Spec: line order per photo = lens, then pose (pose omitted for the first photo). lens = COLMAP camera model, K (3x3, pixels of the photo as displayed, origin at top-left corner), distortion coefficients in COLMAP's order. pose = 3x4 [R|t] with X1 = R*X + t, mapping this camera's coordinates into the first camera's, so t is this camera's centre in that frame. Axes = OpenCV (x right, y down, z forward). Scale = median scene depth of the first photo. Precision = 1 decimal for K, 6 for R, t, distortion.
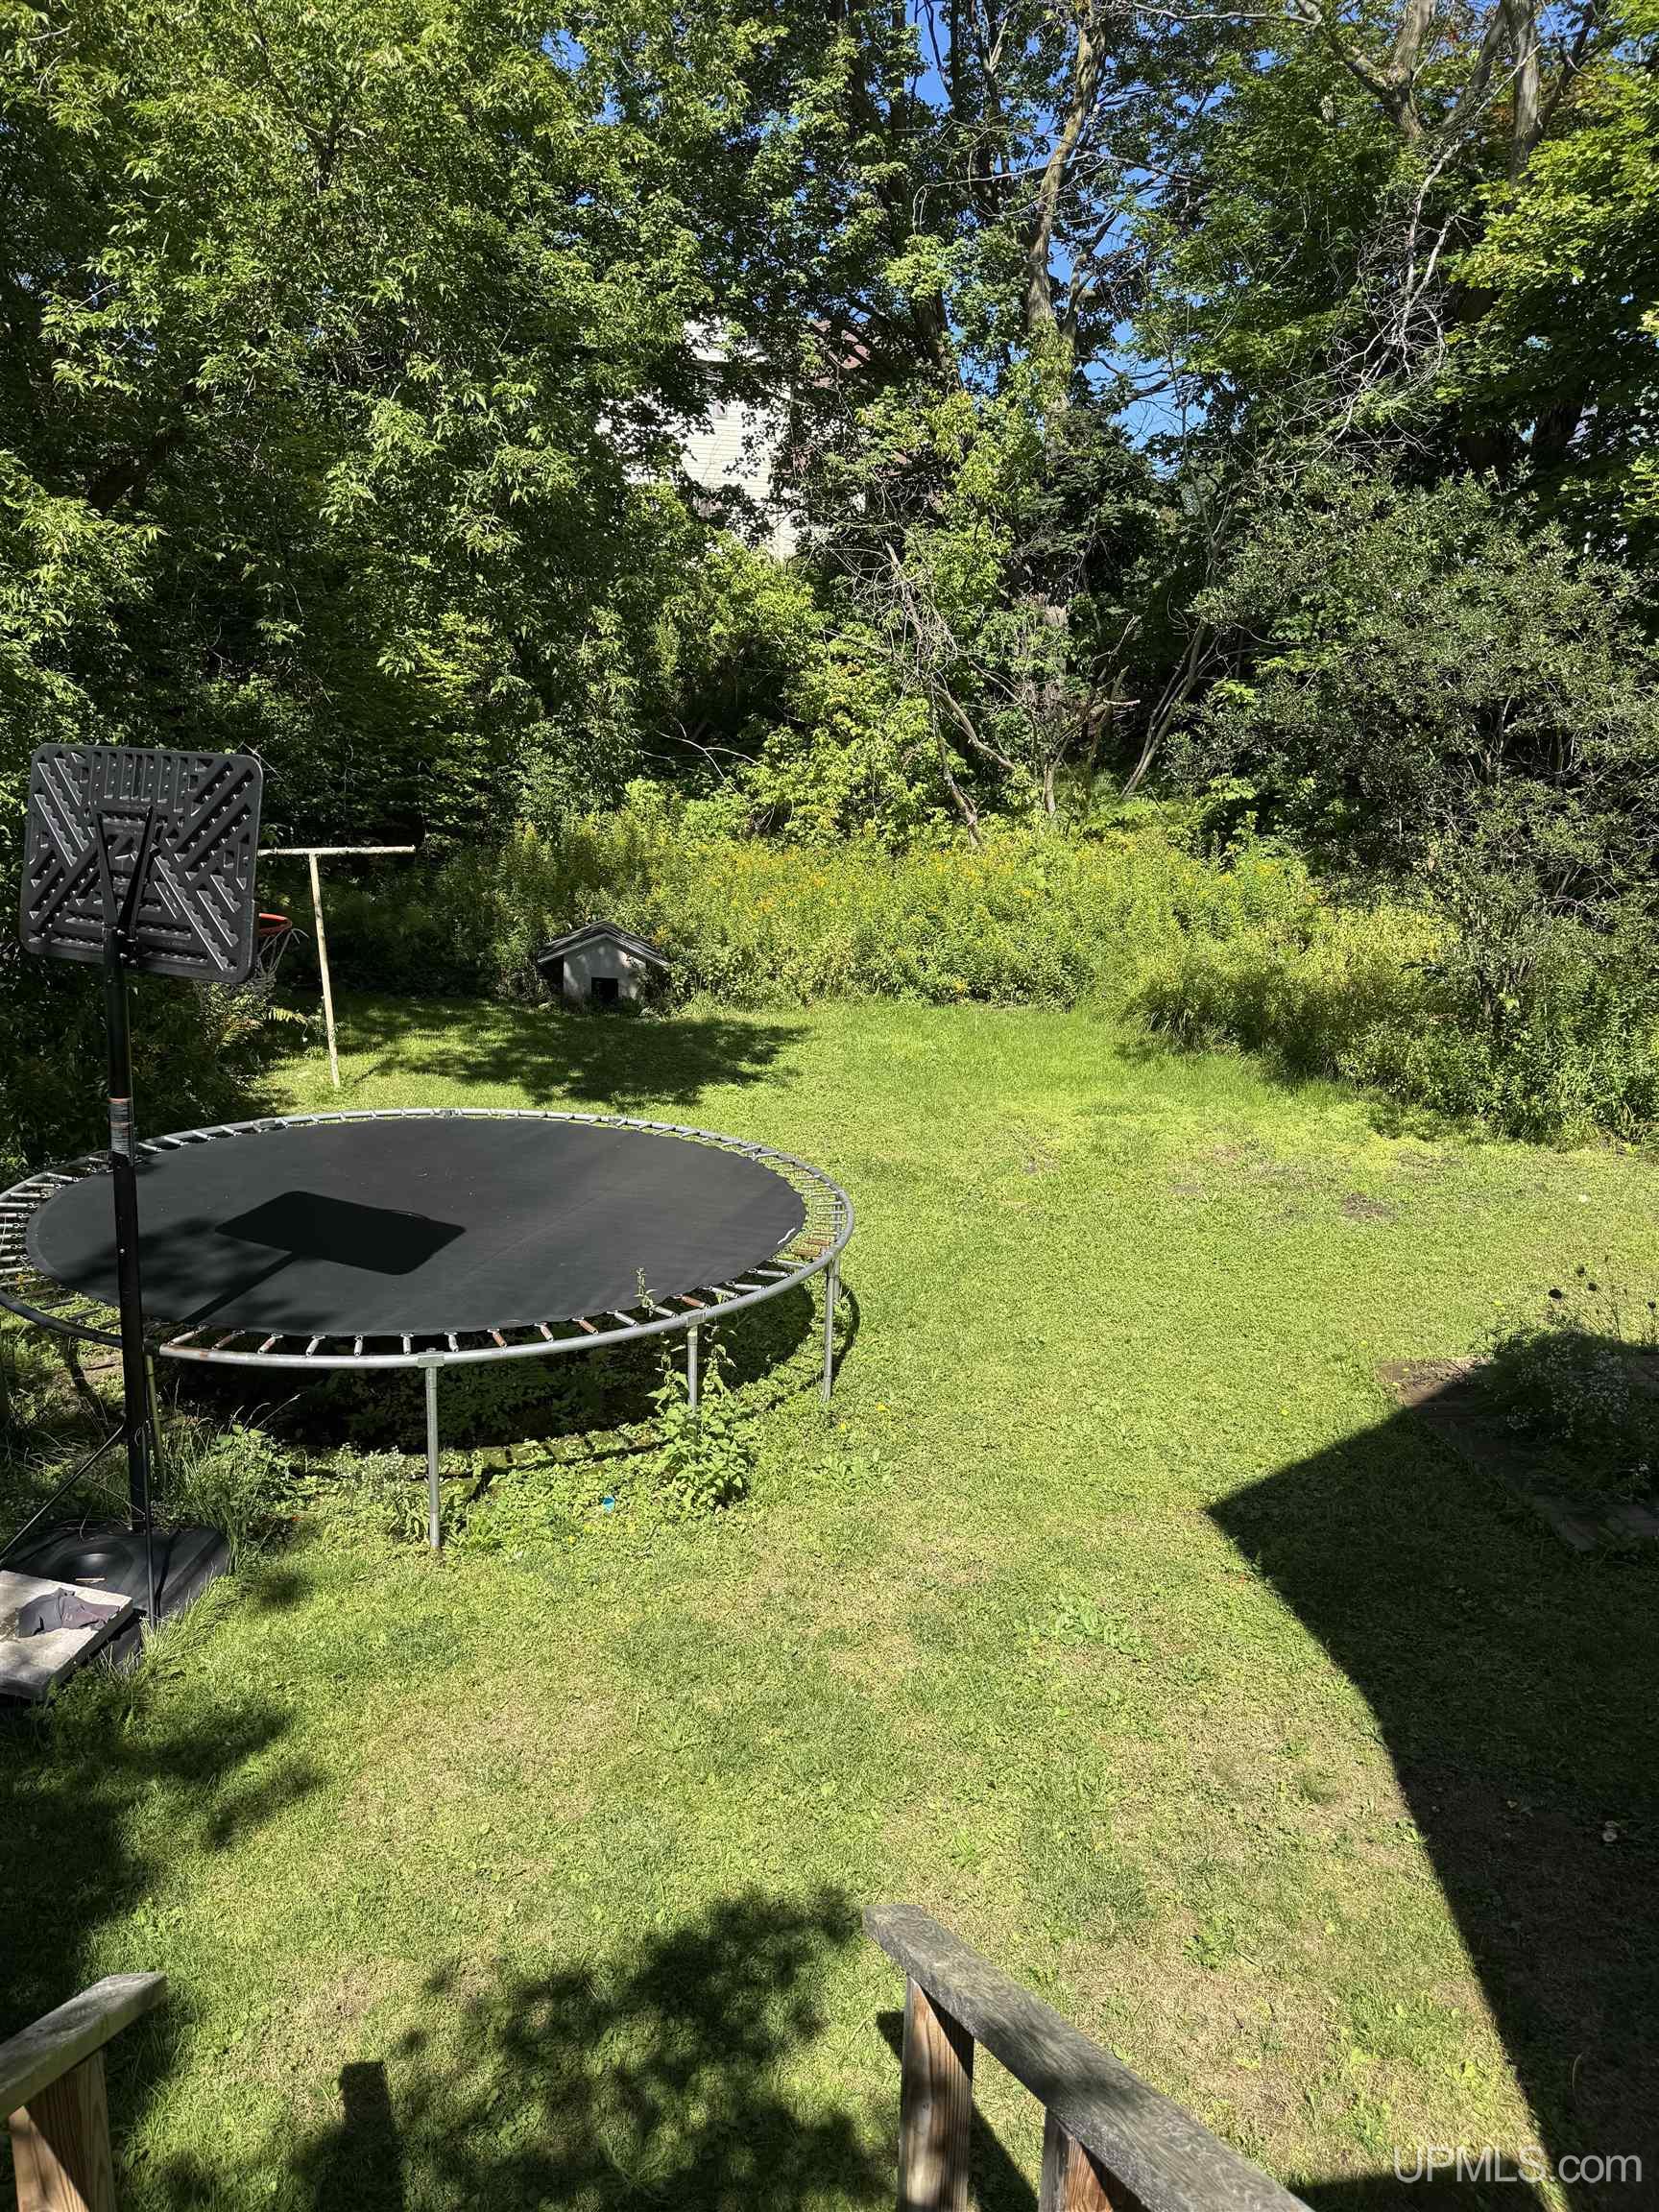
lens RADIAL K [[1558.6, 0, 829.5], [0, 1558.6, 1106.0], [0, 0, 1]] dist [0.065495, -0.000282]
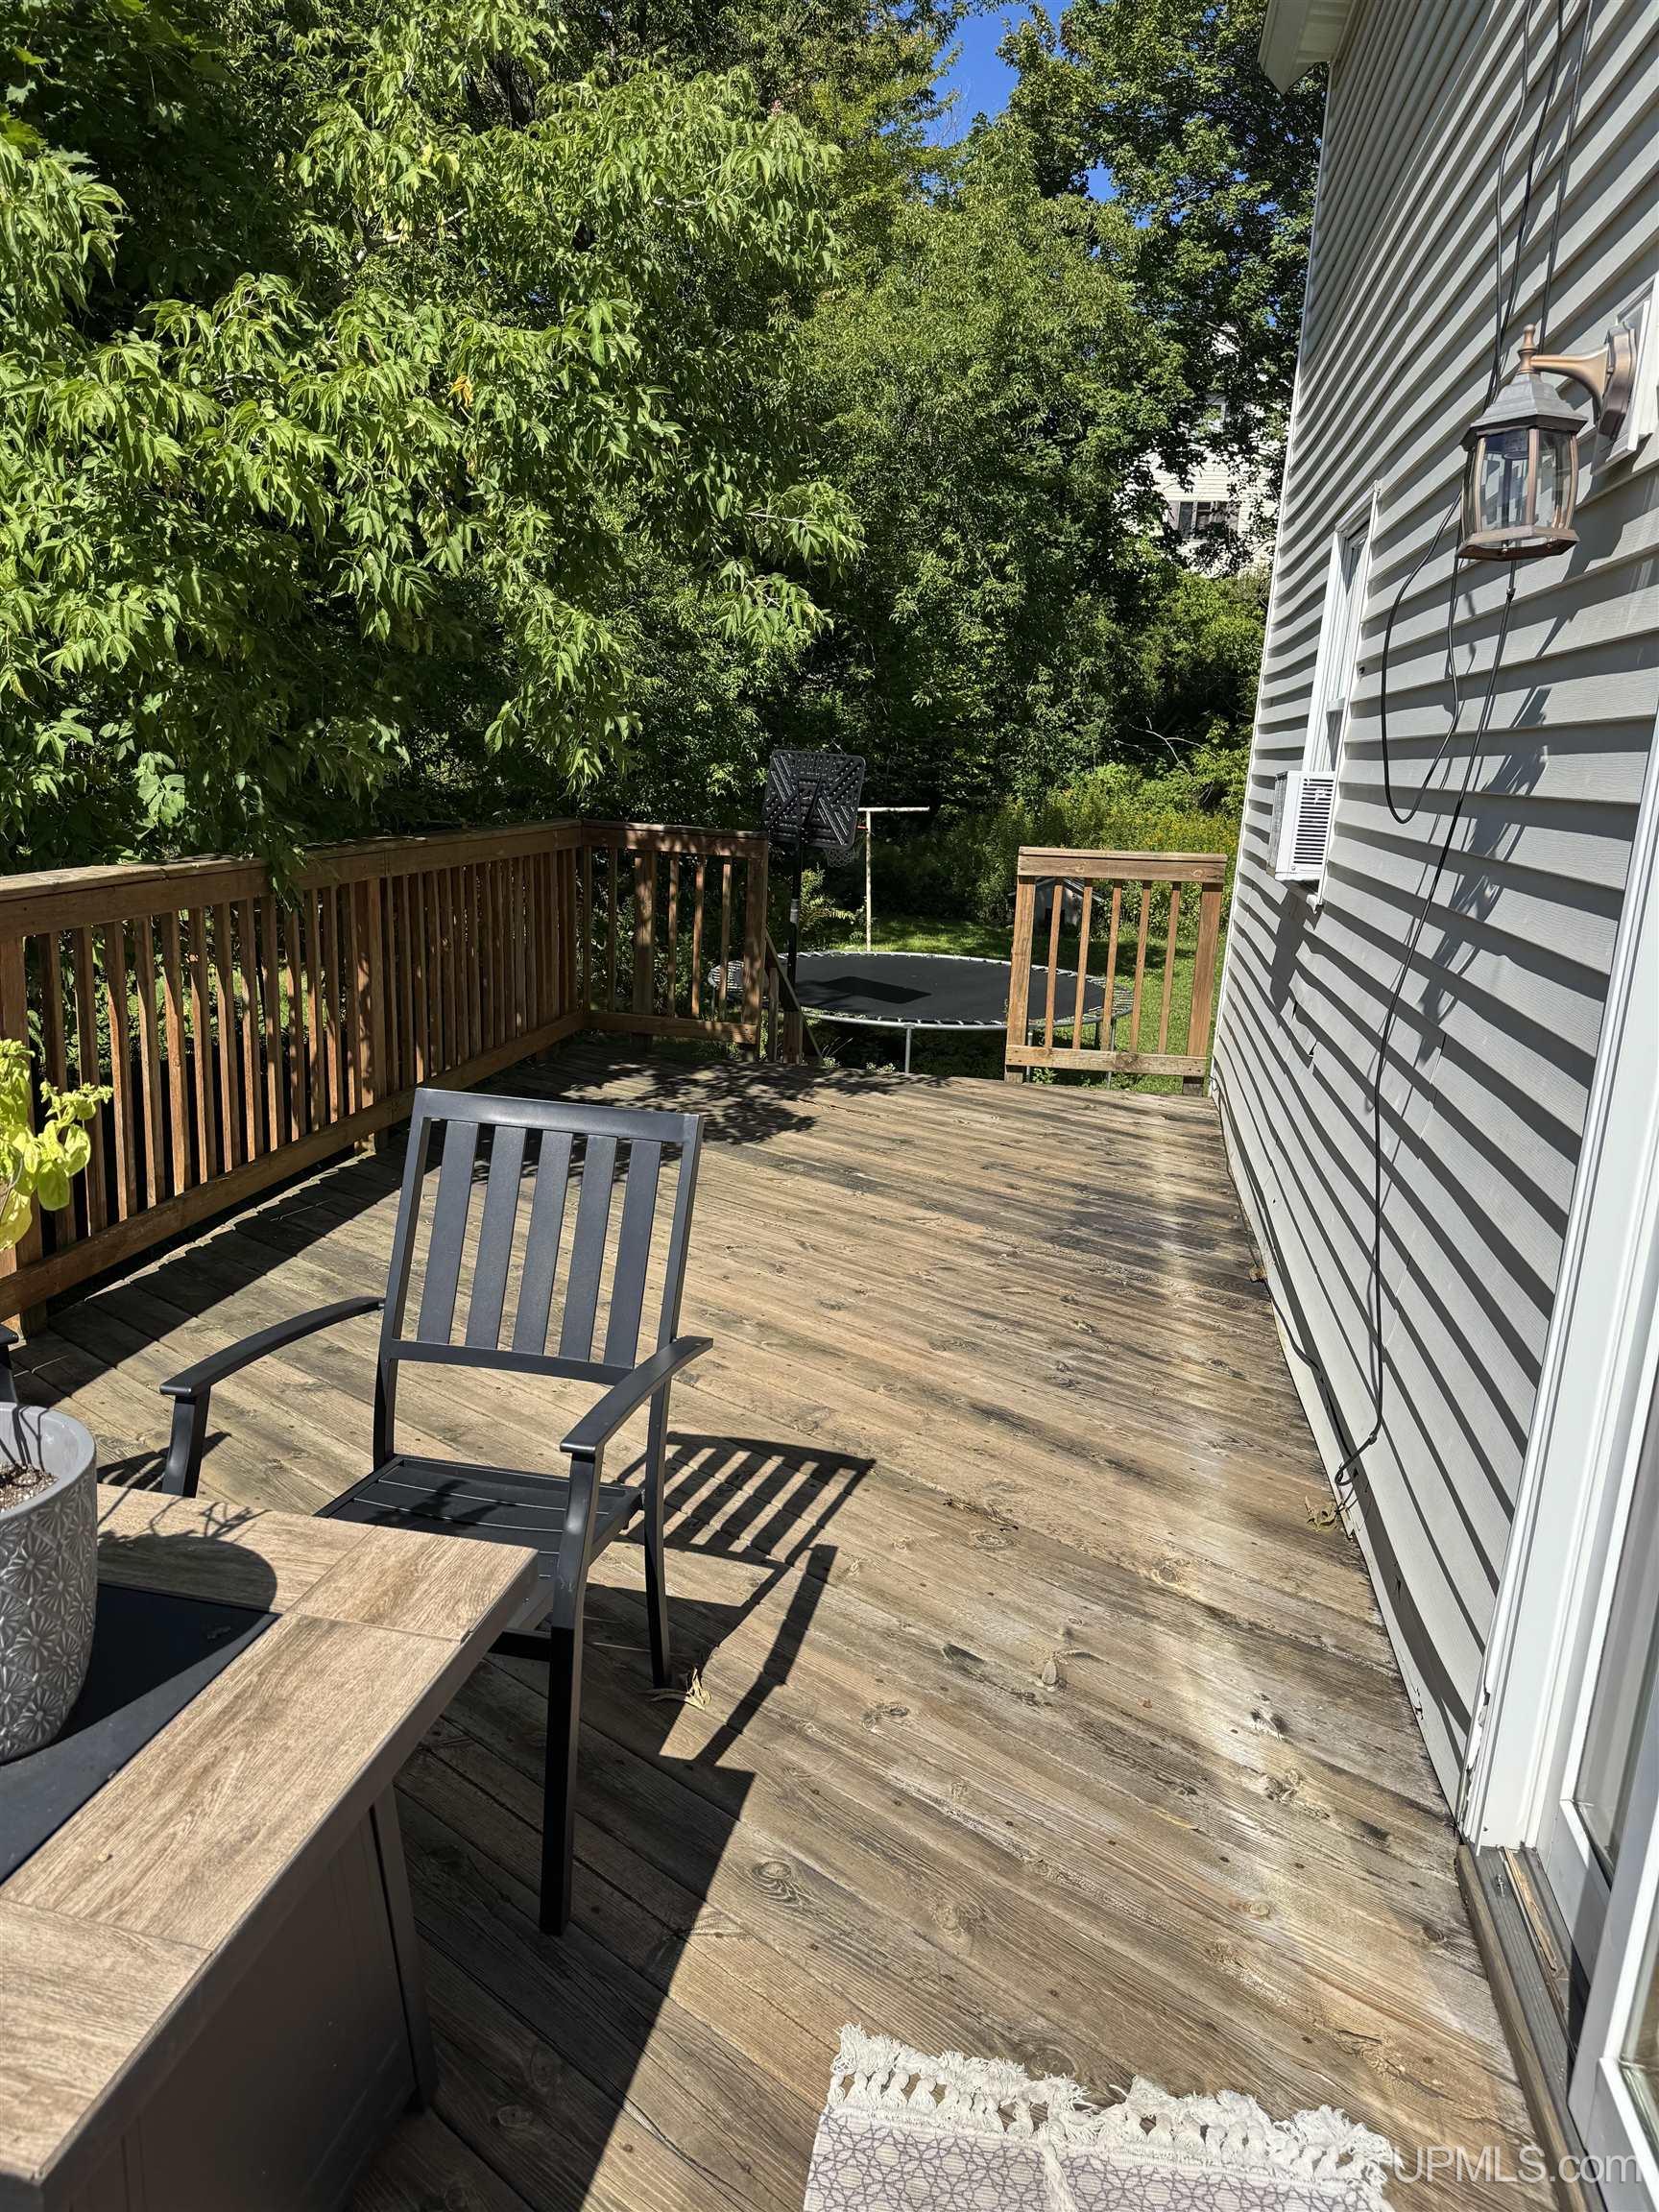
lens RADIAL K [[1558.6, 0, 829.5], [0, 1558.6, 1106.0], [0, 0, 1]] dist [0.065495, -0.000282]
pose [[0.947463, 0.076044, -0.310695, 0.105882], [-0.072637, 0.997104, 0.022539, 0.073194], [0.311509, 0.001213, 0.950242, -0.360479]]
